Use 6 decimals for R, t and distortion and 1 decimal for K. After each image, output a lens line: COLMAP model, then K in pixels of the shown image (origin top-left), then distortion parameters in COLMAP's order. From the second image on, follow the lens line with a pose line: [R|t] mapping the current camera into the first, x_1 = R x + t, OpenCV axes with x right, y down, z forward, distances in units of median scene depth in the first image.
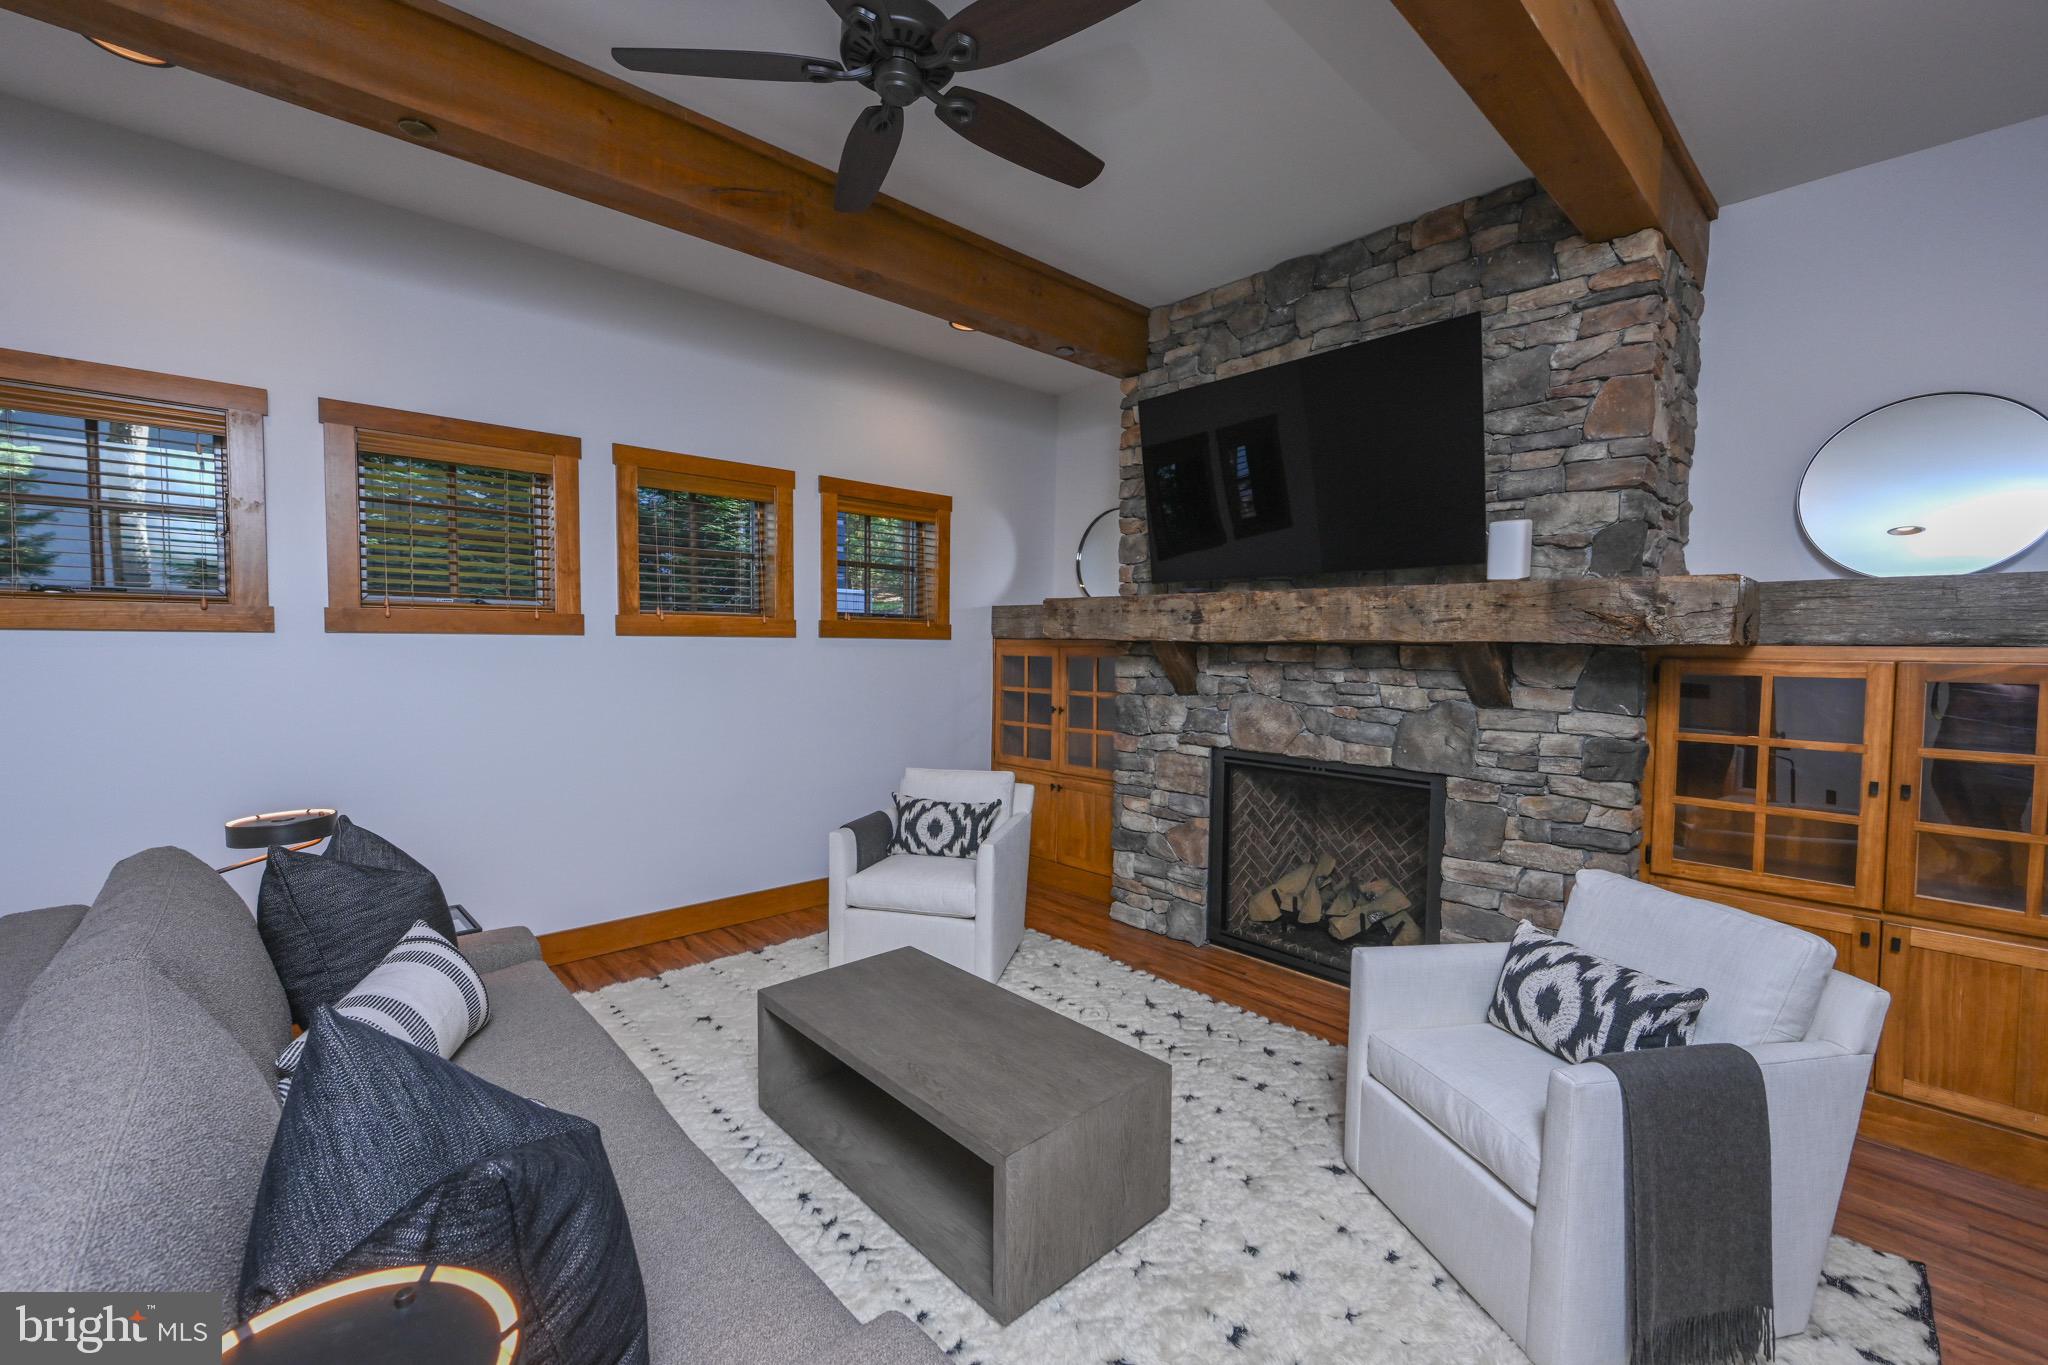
lens RADIAL K [[846.5, 0, 1024.0], [0, 846.5, 682.5], [0, 0, 1]] dist [-0.000552, 0.000020]
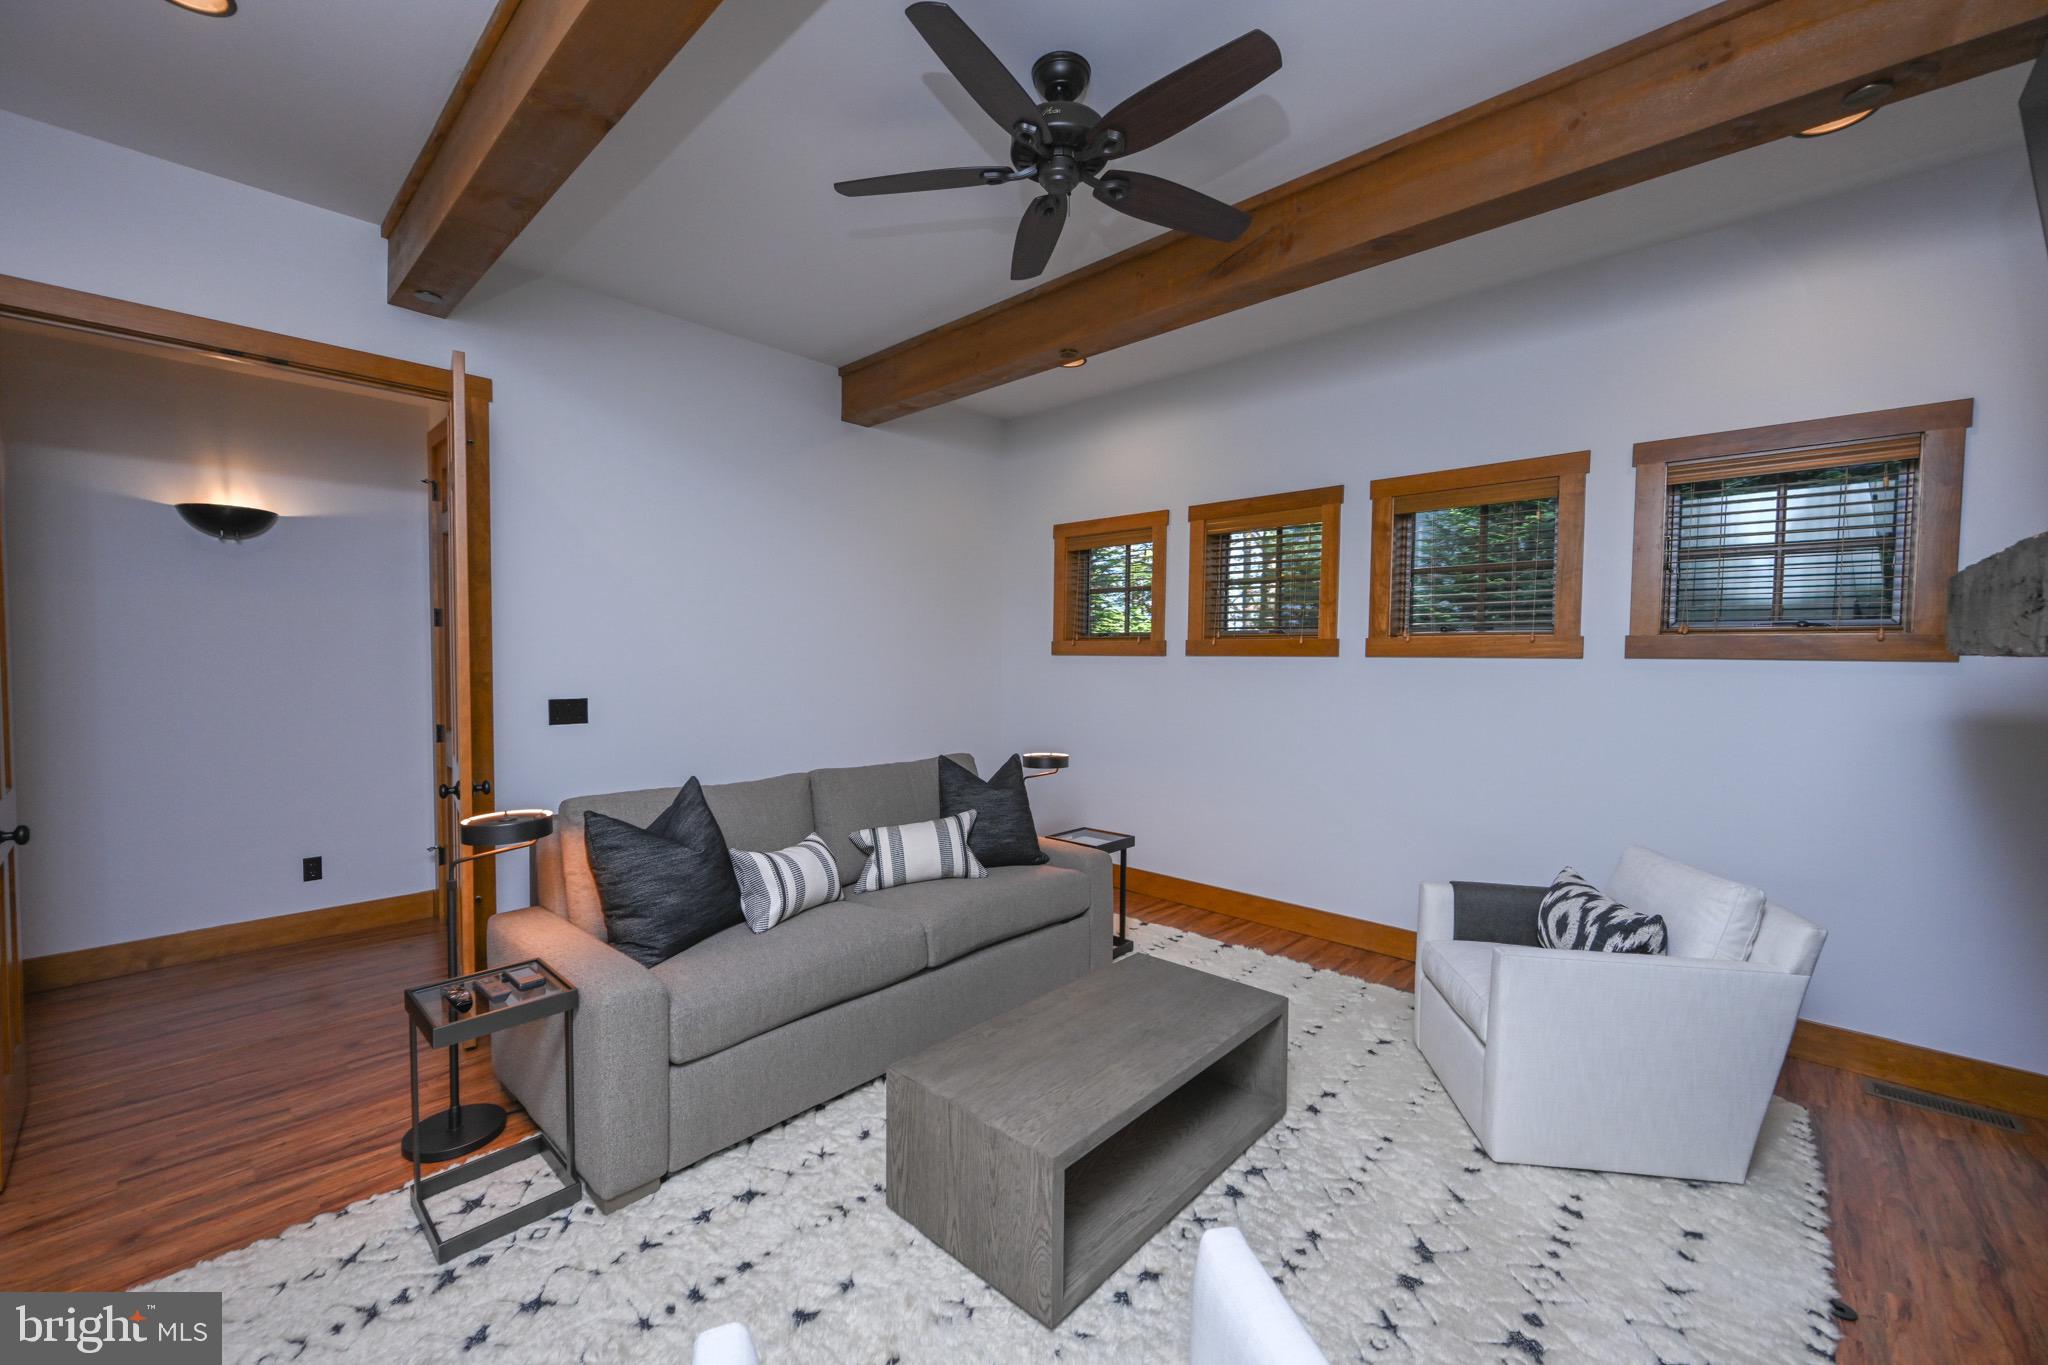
lens RADIAL K [[809.3, 0, 1021.4], [0, 809.3, 684.7], [0, 0, 1]] dist [-0.000987, -0.000048]
pose [[0.065868, 0.025065, -0.997513, 0.565775], [-0.053021, 0.998360, 0.021586, -0.019965], [0.996419, 0.051467, 0.067089, 0.527768]]
